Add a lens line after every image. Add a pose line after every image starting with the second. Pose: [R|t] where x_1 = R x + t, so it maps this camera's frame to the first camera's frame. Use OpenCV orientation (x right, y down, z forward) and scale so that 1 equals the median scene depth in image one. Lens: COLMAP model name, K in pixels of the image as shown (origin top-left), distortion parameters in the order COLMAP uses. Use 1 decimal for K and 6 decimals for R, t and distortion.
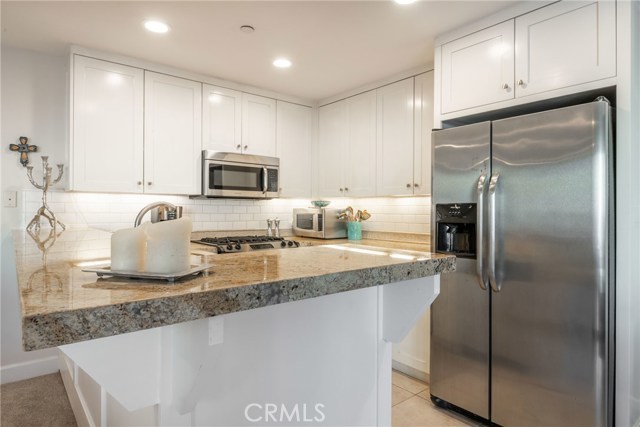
lens RADIAL K [[372.1, 0, 320.0], [0, 372.1, 213.5], [0, 0, 1]] dist [0.001270, 0.000234]
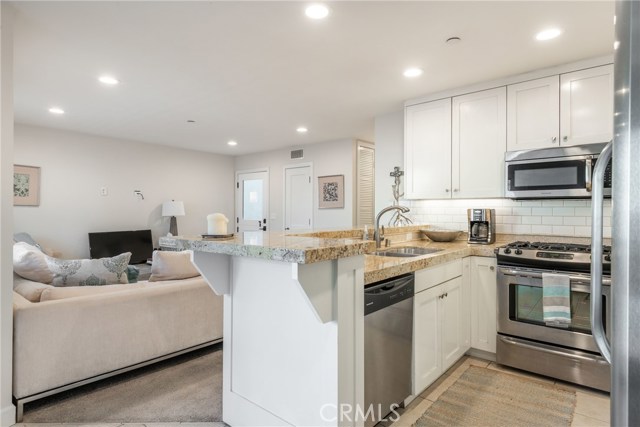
lens RADIAL K [[362.5, 0, 320.0], [0, 362.5, 213.5], [0, 0, 1]] dist [0.003266, -0.000526]
pose [[0.182357, -0.002462, -0.983229, 0.605685], [-0.011666, 0.999921, -0.004667, 0.004550], [0.983163, 0.012322, 0.182314, 0.361564]]
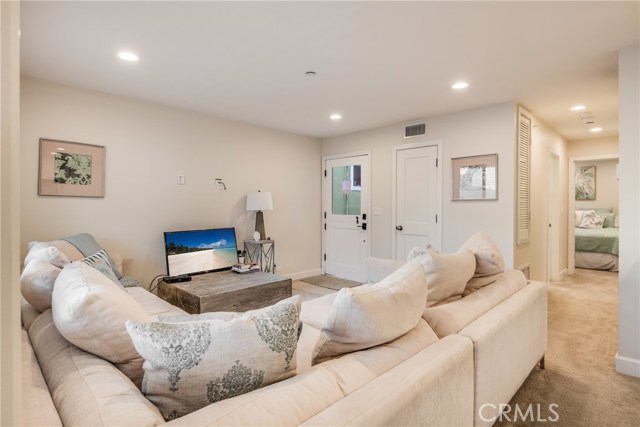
lens RADIAL K [[345.1, 0, 320.0], [0, 345.1, 213.5], [0, 0, 1]] dist [-0.002629, -0.000310]
pose [[0.088526, 0.016488, -0.995937, 0.481331], [-0.013087, 0.999796, 0.015389, 0.004636], [0.995988, 0.011671, 0.088724, 0.296119]]
